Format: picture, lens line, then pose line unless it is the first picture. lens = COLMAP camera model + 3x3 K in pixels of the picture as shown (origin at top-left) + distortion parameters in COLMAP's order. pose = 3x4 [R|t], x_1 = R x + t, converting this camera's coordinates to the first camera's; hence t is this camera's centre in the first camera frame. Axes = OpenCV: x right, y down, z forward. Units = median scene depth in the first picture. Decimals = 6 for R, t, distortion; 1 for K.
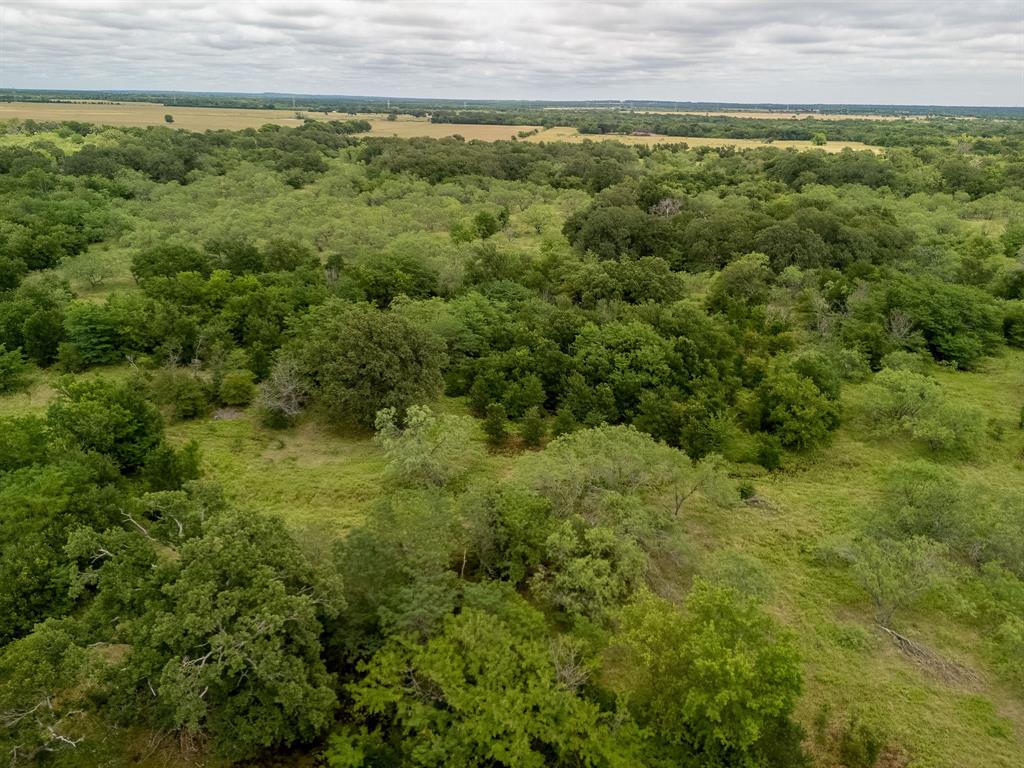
lens RADIAL K [[773.4, 0, 512.0], [0, 773.4, 384.0], [0, 0, 1]] dist [0.087476, -0.080250]
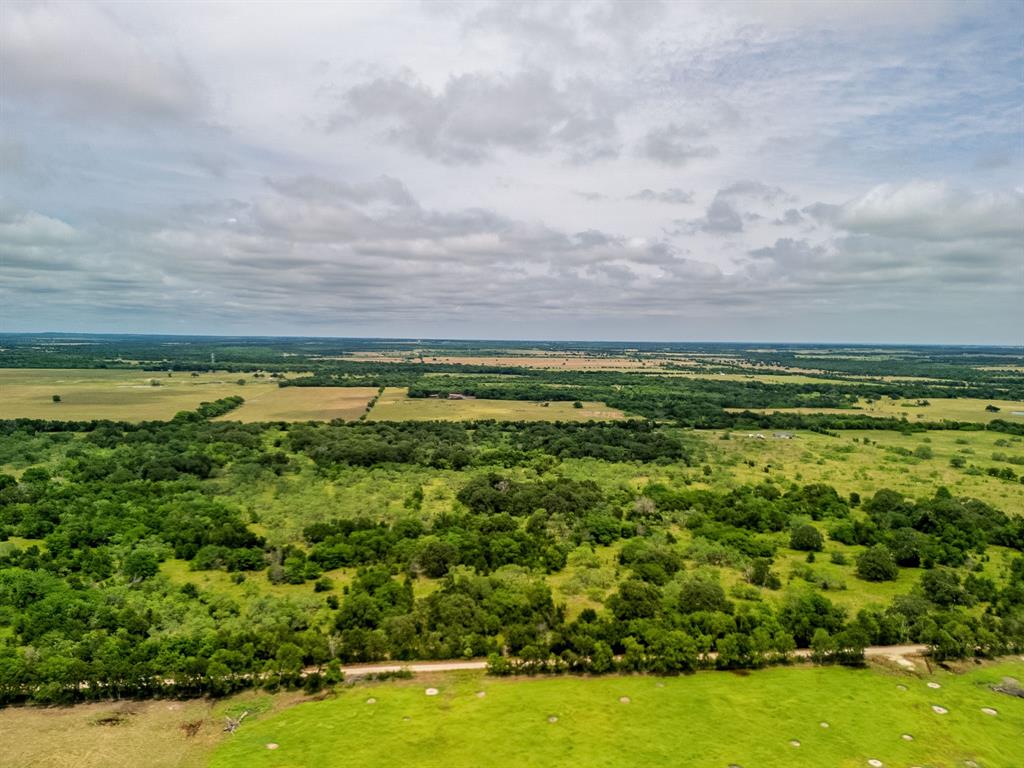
lens RADIAL K [[767.7, 0, 512.0], [0, 767.7, 384.0], [0, 0, 1]] dist [0.080702, -0.081866]
pose [[0.967246, -0.026141, 0.252490, -0.477575], [0.095507, 0.959070, -0.266577, 0.124851], [-0.235187, 0.281960, 0.930154, -1.683994]]
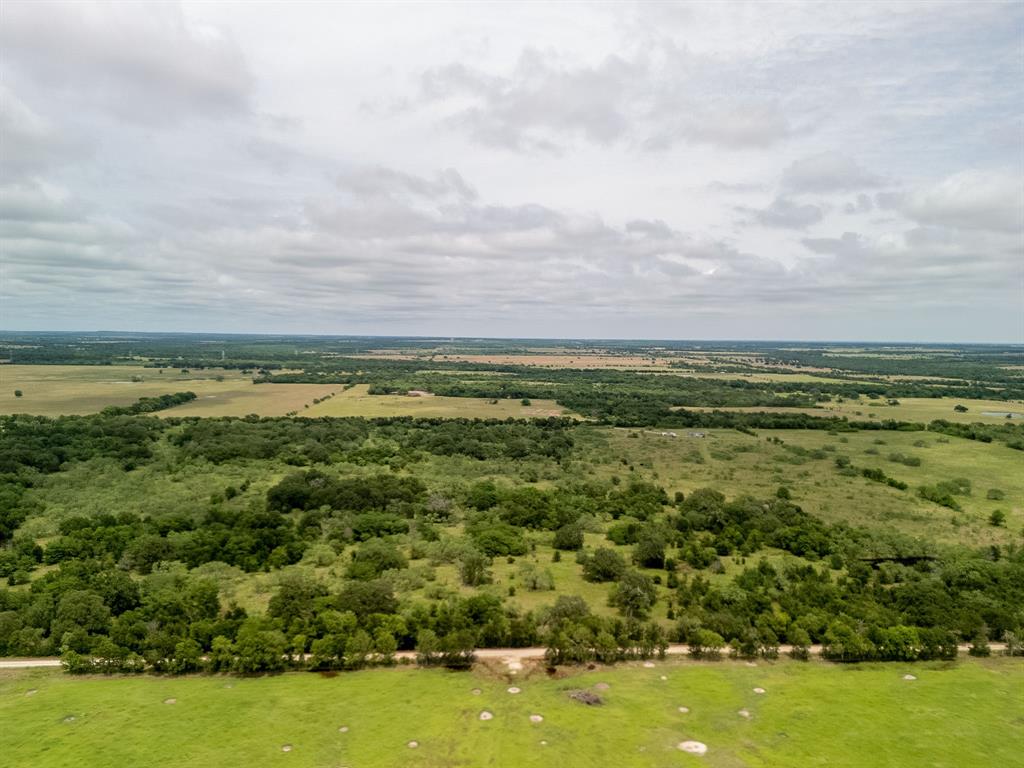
lens RADIAL K [[773.4, 0, 512.0], [0, 773.4, 384.0], [0, 0, 1]] dist [0.087476, -0.080250]
pose [[0.980752, -0.022788, 0.193923, 0.473693], [0.075695, 0.959874, -0.270024, 0.210782], [-0.179988, 0.279505, 0.943123, -1.840332]]
